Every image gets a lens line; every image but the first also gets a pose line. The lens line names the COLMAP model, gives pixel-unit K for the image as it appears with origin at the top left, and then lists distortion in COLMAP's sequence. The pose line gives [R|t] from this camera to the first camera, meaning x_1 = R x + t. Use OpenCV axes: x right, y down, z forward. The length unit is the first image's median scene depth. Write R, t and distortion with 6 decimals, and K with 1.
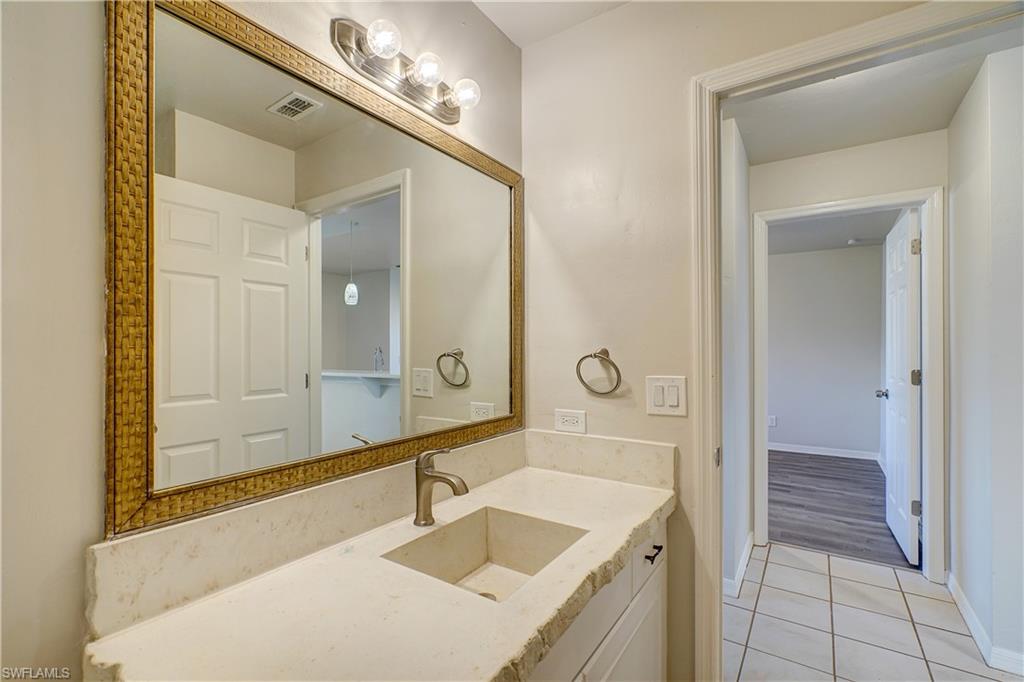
lens RADIAL K [[458.6, 0, 509.5], [0, 458.6, 346.5], [0, 0, 1]] dist [-0.008698, 0.003474]
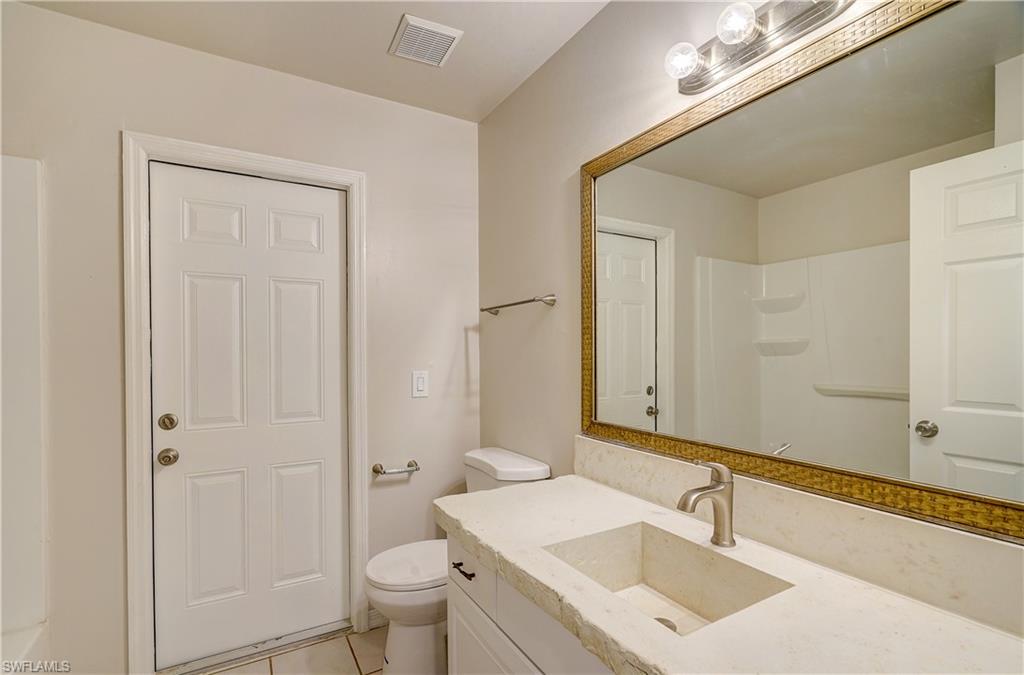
lens RADIAL K [[466.4, 0, 501.4], [0, 466.4, 349.9], [0, 0, 1]] dist [-0.000054, 0.000174]
pose [[-0.441141, 0.002564, -0.897434, 0.823459], [0.008336, 0.999964, -0.001240, 0.003027], [0.897399, -0.008028, -0.441147, 1.013238]]
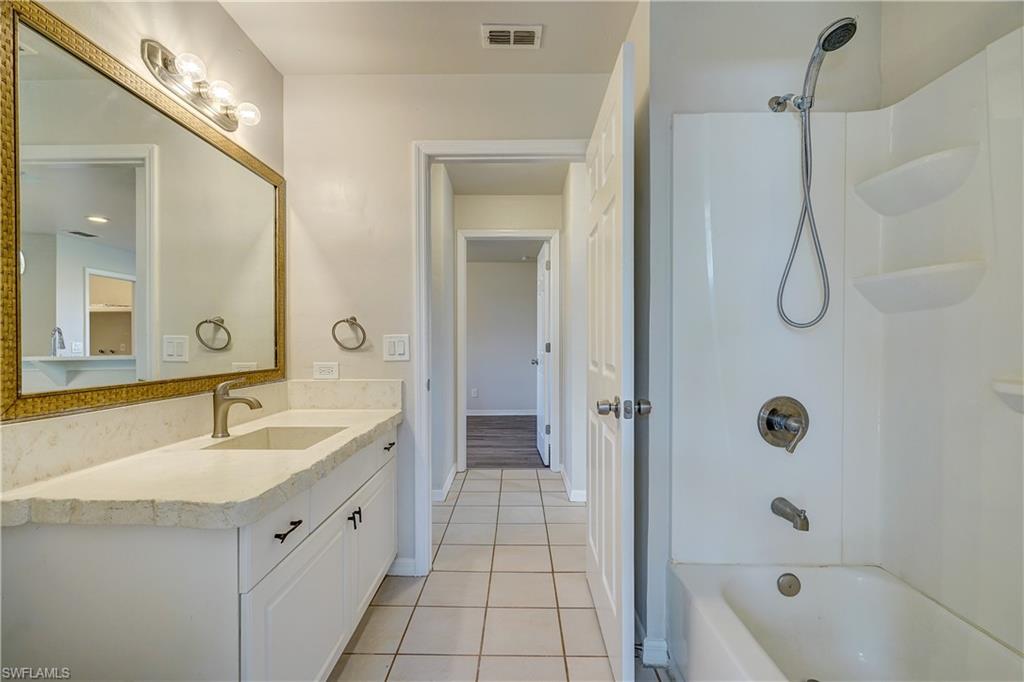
lens RADIAL K [[458.6, 0, 509.5], [0, 458.6, 346.5], [0, 0, 1]] dist [-0.008698, 0.003474]
pose [[0.835598, -0.002616, 0.549335, -0.213469], [-0.001770, 0.999971, 0.007454, 0.111701], [-0.549338, -0.007201, 0.835569, -0.564122]]
